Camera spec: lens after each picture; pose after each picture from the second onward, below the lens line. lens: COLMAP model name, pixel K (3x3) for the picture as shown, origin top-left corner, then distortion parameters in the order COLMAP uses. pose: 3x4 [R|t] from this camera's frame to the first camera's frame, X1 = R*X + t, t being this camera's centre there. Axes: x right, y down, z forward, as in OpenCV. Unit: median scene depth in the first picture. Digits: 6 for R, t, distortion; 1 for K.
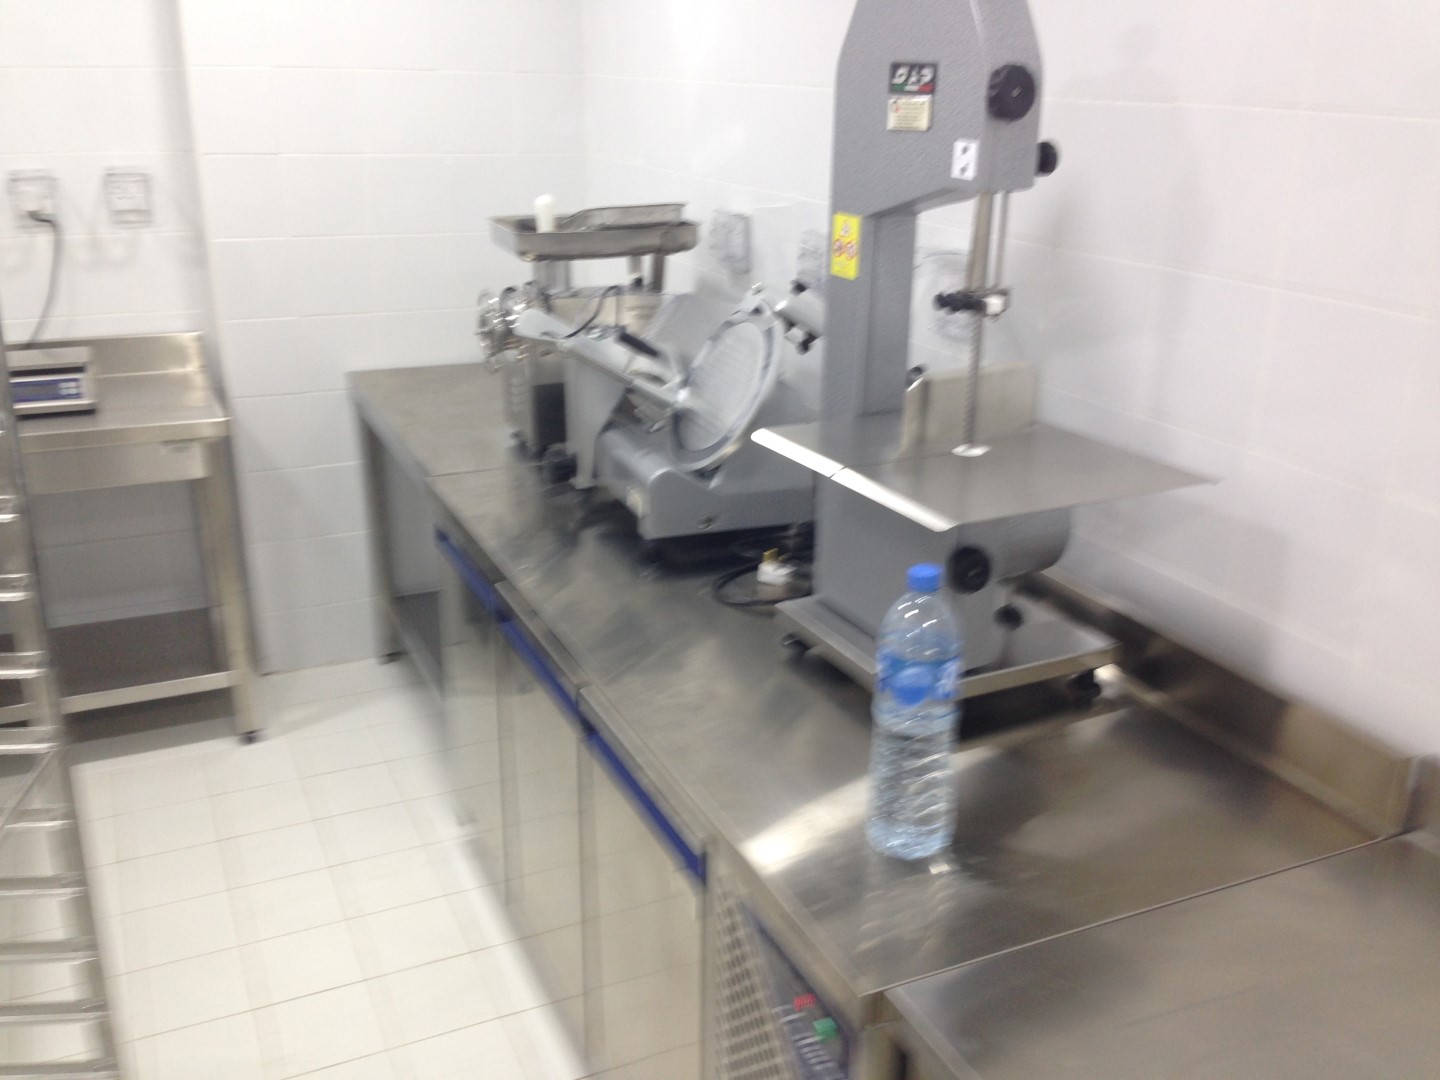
lens RADIAL K [[1326.8, 0, 723.3], [0, 1326.8, 526.5], [0, 0, 1]] dist [0.075936, -0.000855]
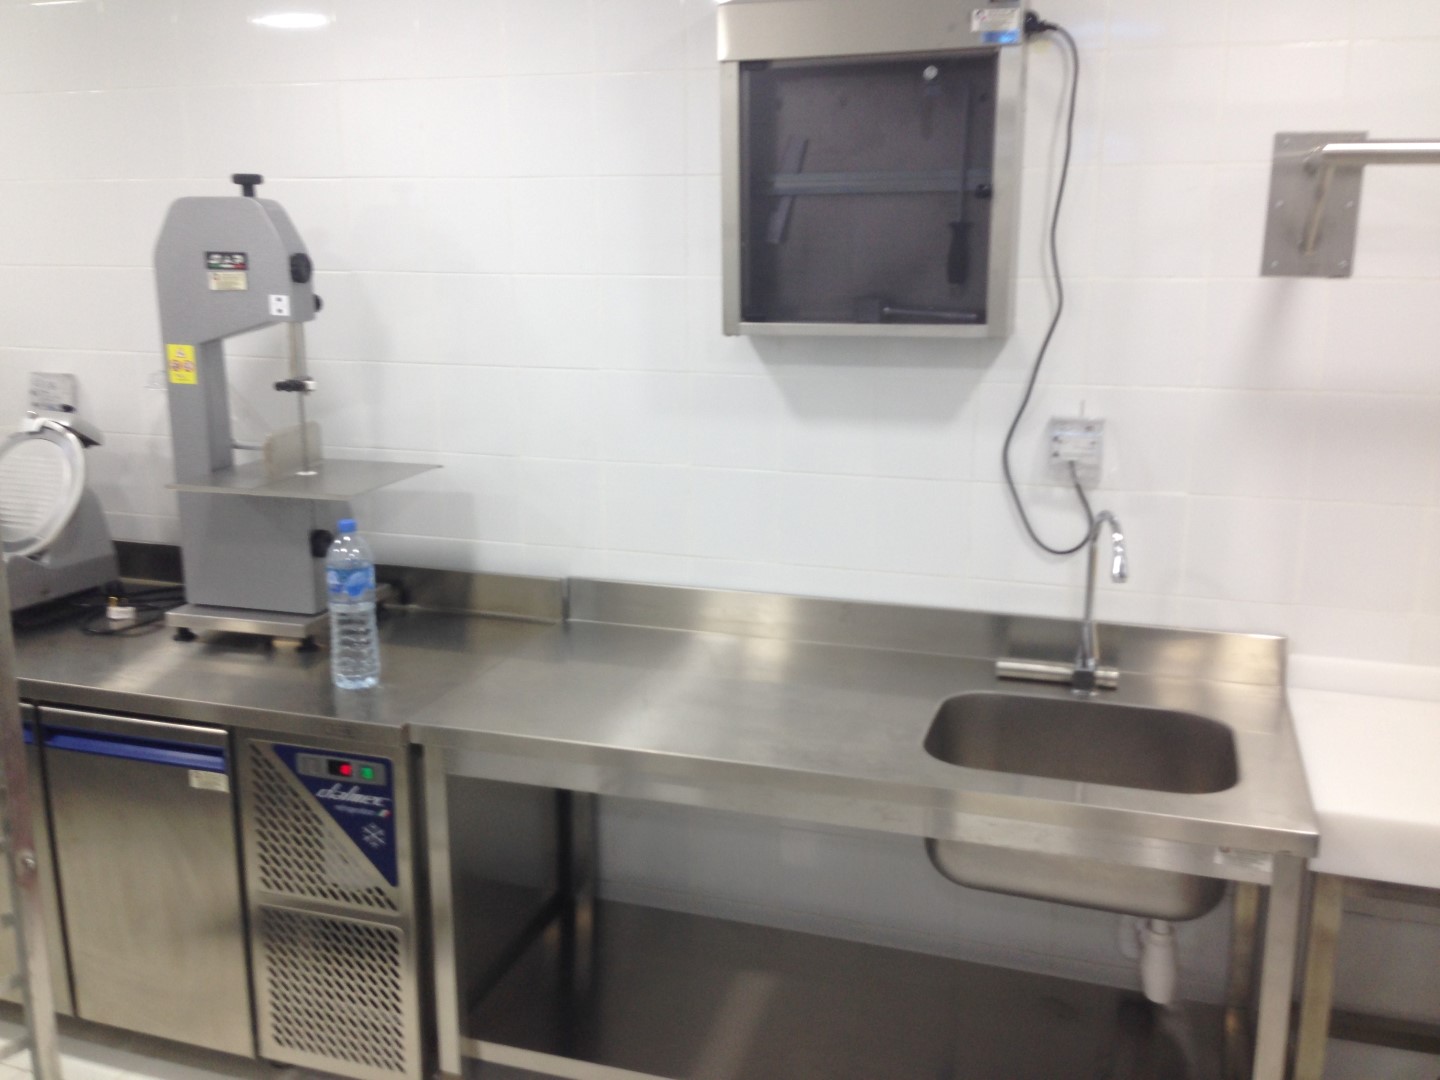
lens RADIAL K [[1388.5, 0, 695.8], [0, 1388.5, 546.4], [0, 0, 1]] dist [0.215382, -0.413690]
pose [[0.696203, -0.175496, 0.696062, -0.616434], [0.252005, 0.967692, -0.008074, 0.144606], [-0.672157, 0.181032, 0.717936, -0.503274]]
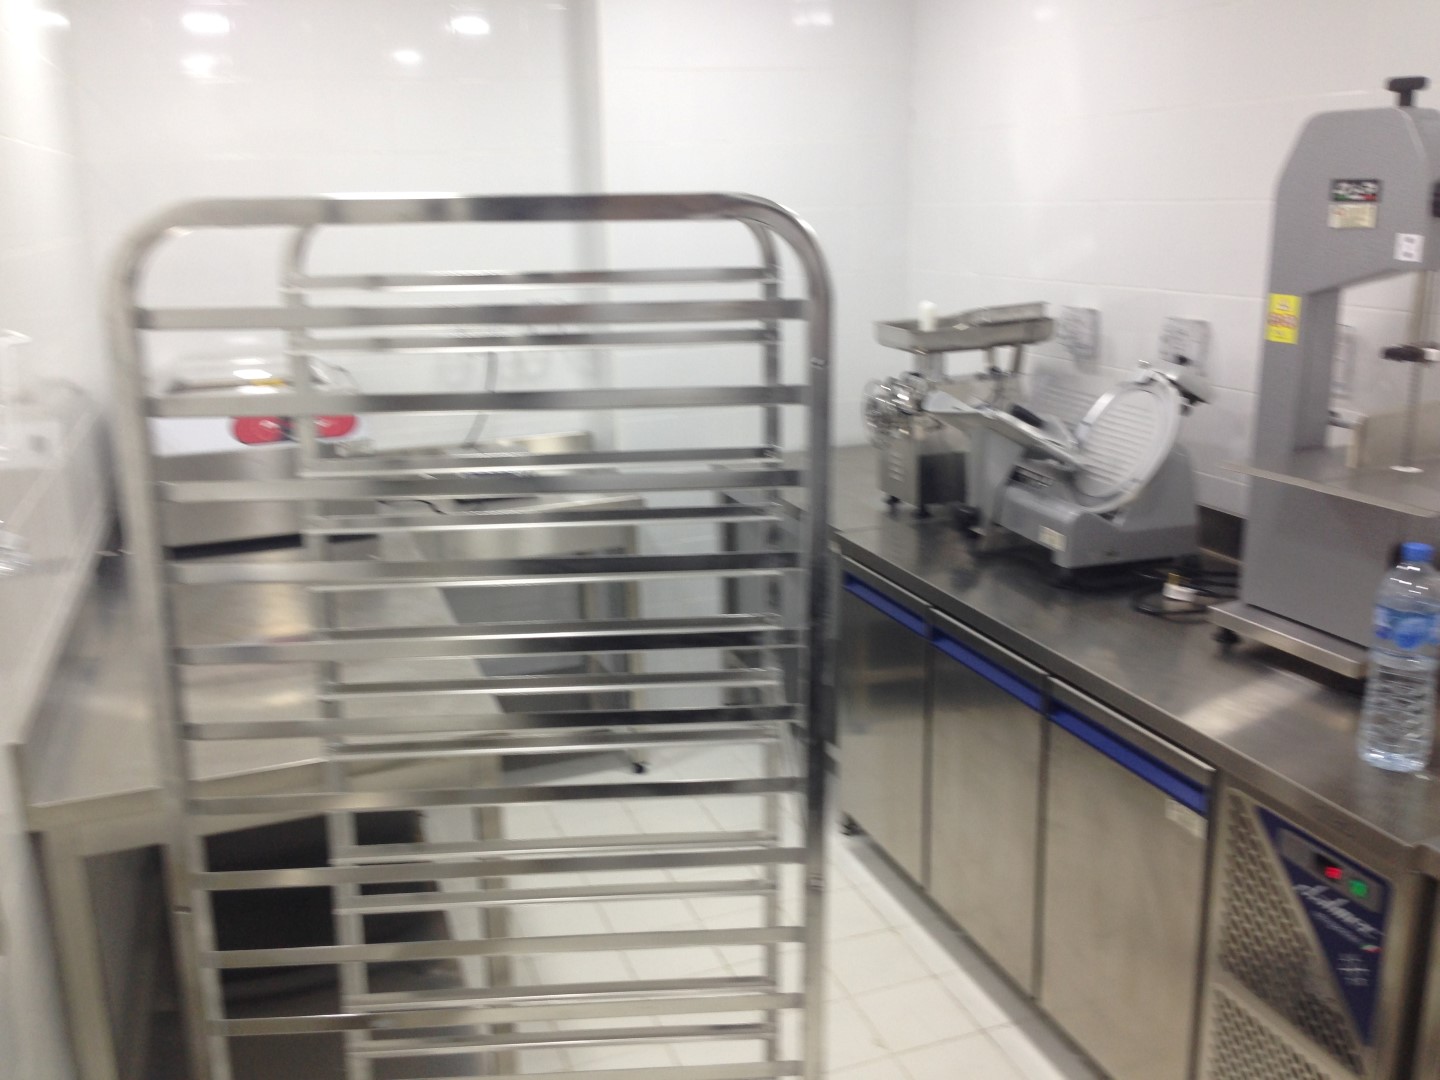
lens RADIAL K [[1316.3, 0, 718.0], [0, 1316.3, 569.4], [0, 0, 1]] dist [0.072788, -0.146338]
pose [[0.996052, -0.020309, -0.086420, -0.312729], [0.015286, 0.998177, -0.058394, 0.088597], [0.087448, 0.056842, 0.994546, -0.281553]]
